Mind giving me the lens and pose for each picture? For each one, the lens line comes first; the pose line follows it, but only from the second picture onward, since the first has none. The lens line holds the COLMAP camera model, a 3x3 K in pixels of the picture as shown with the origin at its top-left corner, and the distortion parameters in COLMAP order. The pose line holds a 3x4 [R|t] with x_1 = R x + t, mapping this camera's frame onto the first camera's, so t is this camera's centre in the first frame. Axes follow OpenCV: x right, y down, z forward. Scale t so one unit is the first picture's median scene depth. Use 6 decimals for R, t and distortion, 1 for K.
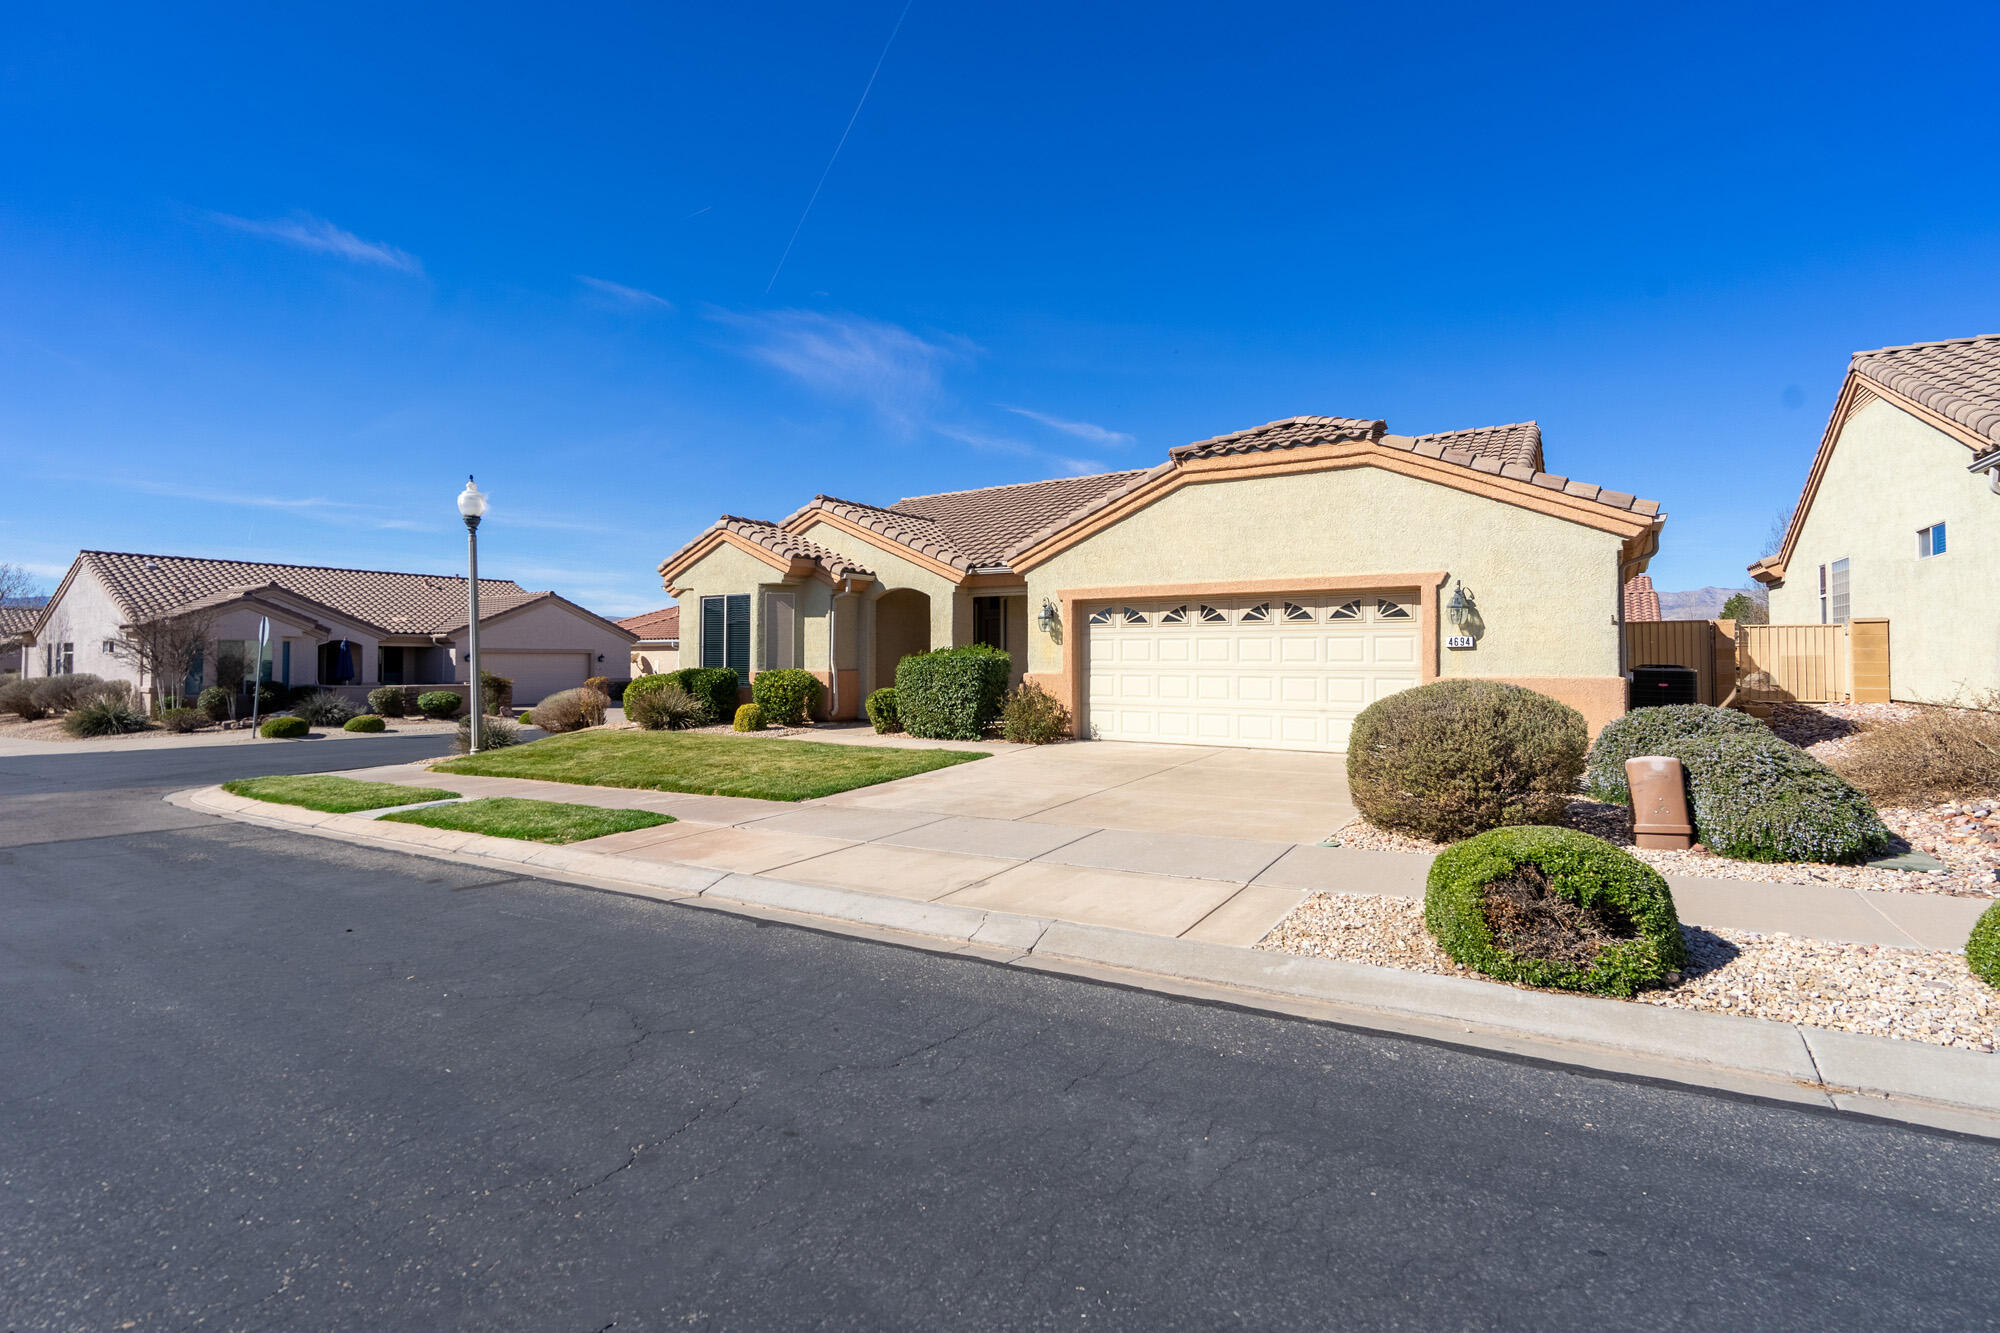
lens RADIAL K [[924.9, 0, 994.0], [0, 924.9, 646.0], [0, 0, 1]] dist [-0.003863, 0.001663]
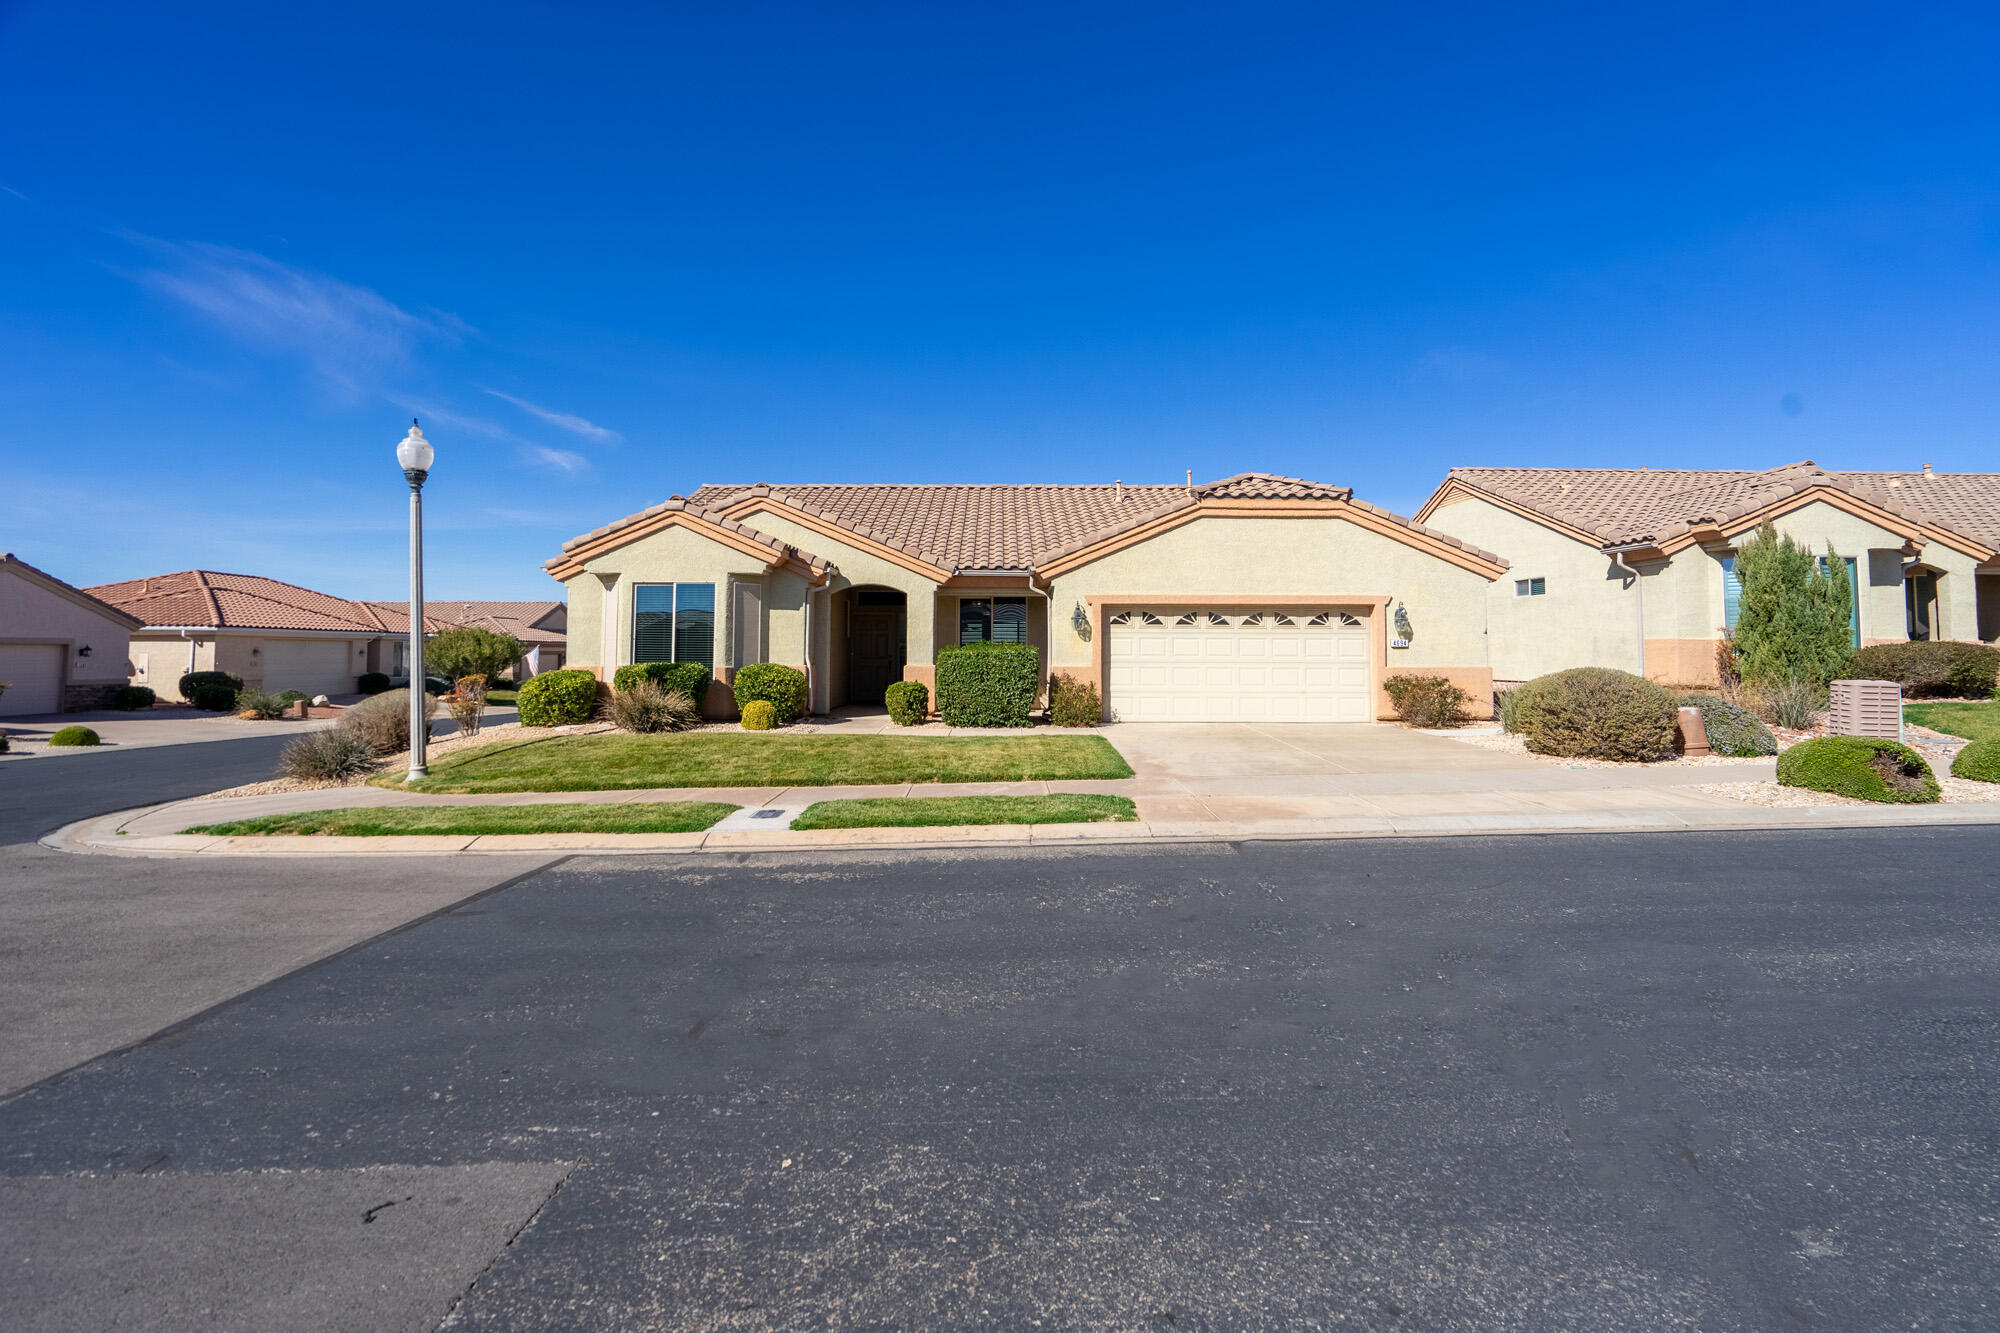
lens RADIAL K [[924.9, 0, 987.2], [0, 924.9, 605.2], [0, 0, 1]] dist [-0.003863, 0.001663]
pose [[0.842232, 0.032088, 0.538159, -0.670654], [-0.010610, 0.999020, -0.042962, 0.004069], [-0.539010, 0.030474, 0.841748, 0.084000]]
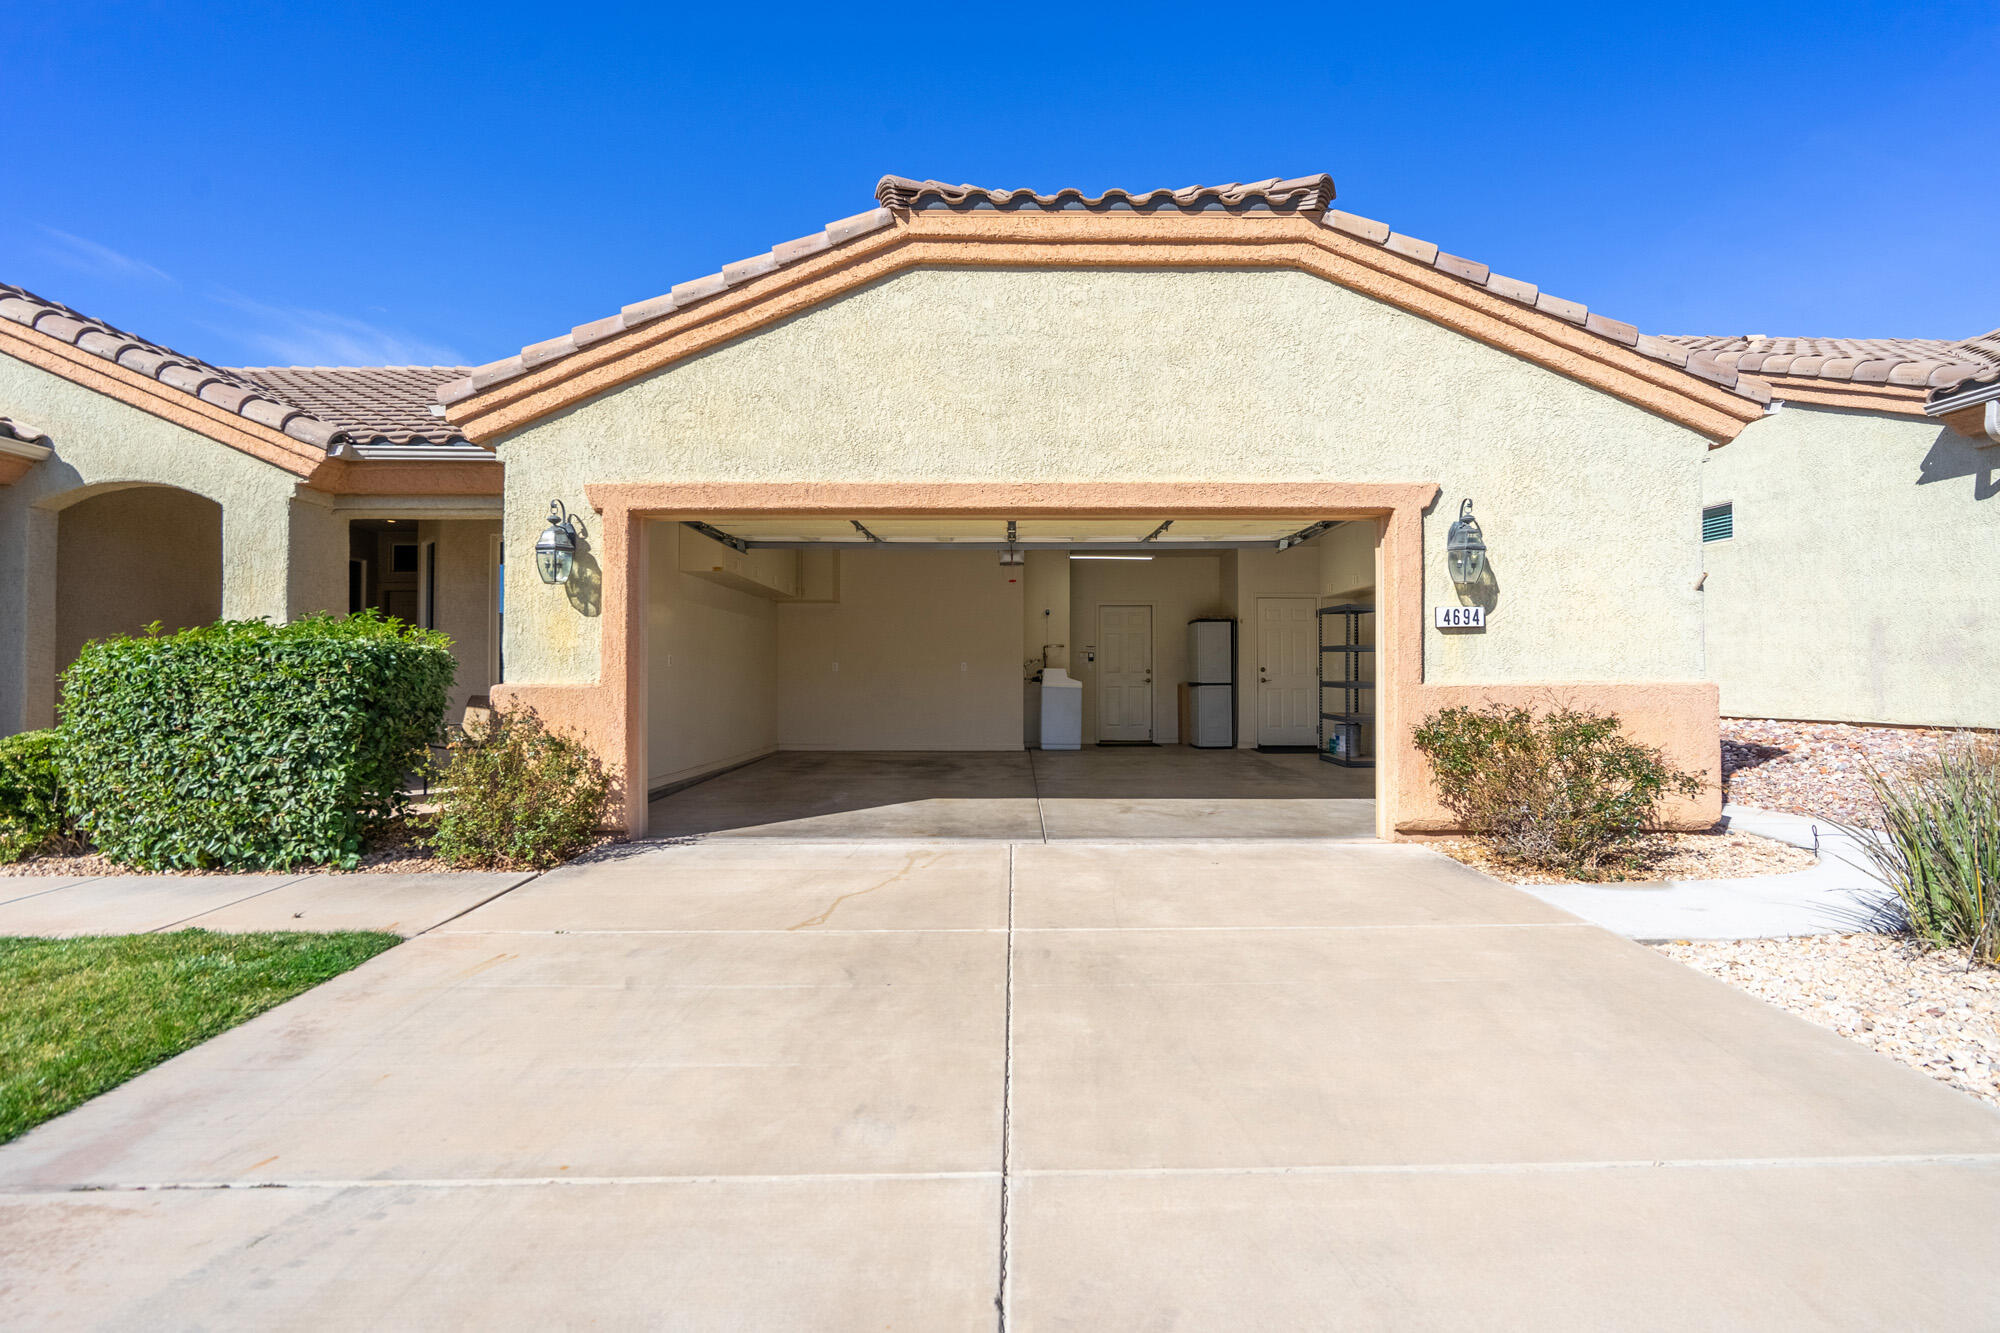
lens RADIAL K [[924.9, 0, 1011.4], [0, 924.9, 660.2], [0, 0, 1]] dist [-0.003863, 0.001663]
pose [[0.834133, 0.010018, 0.551472, -0.001059], [-0.007404, 0.999948, -0.006966, 0.020193], [-0.551513, 0.001727, 0.834164, 0.551051]]
